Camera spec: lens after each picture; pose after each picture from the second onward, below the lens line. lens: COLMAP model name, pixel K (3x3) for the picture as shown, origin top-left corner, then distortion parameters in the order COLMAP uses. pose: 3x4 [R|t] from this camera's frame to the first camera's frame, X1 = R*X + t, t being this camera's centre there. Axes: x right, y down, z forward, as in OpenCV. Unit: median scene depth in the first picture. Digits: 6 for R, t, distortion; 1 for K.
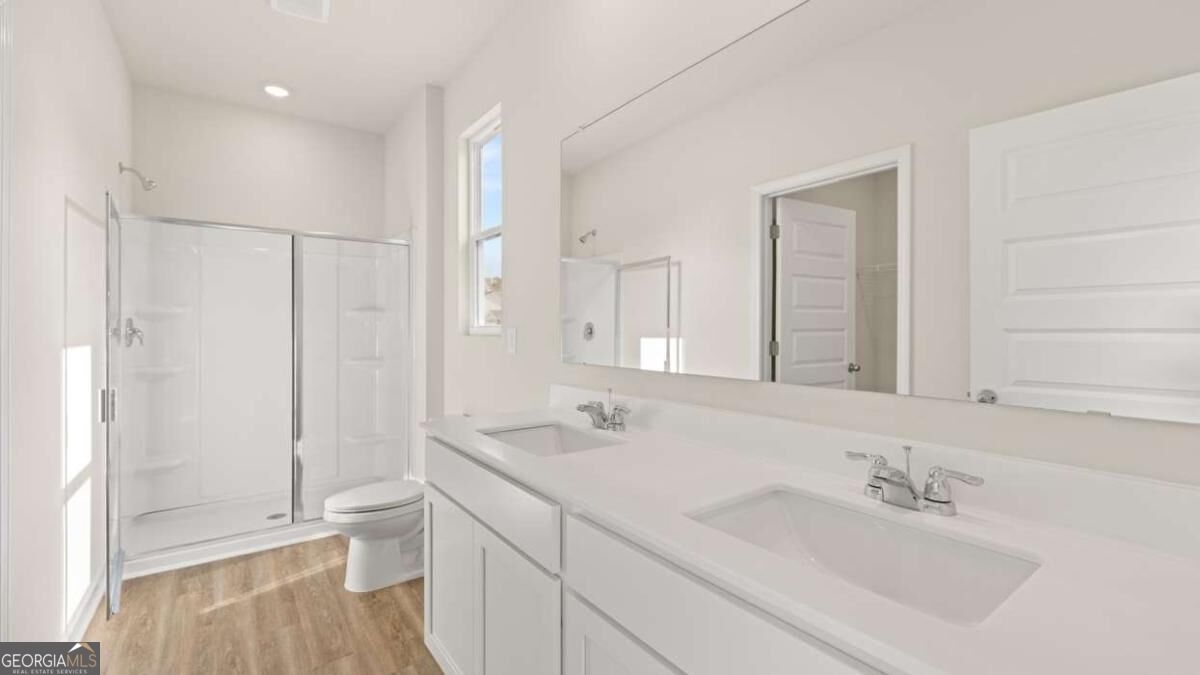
lens RADIAL K [[507.6, 0, 602.0], [0, 507.6, 334.3], [0, 0, 1]] dist [-0.000498, 0.000202]
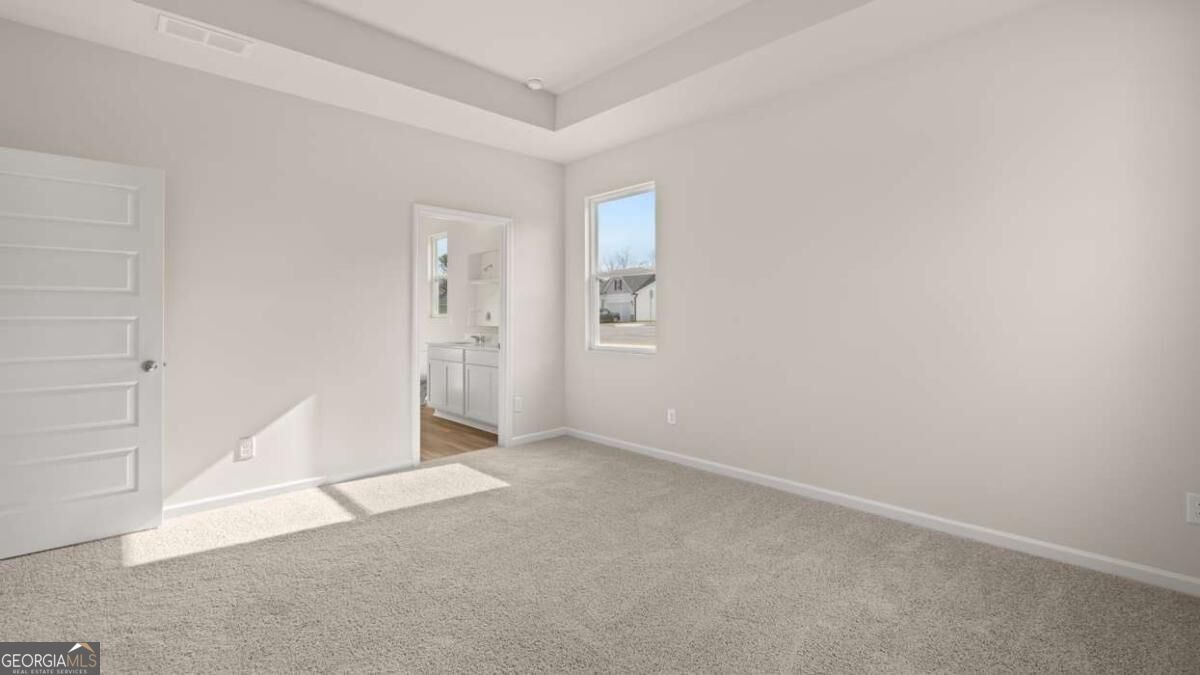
lens RADIAL K [[507.6, 0, 602.0], [0, 507.6, 334.3], [0, 0, 1]] dist [-0.000498, 0.000202]
pose [[0.990367, 0.006544, 0.138309, 0.213113], [-0.009877, 0.999677, 0.023426, 0.018308], [-0.138111, -0.024566, 0.990112, -1.543658]]
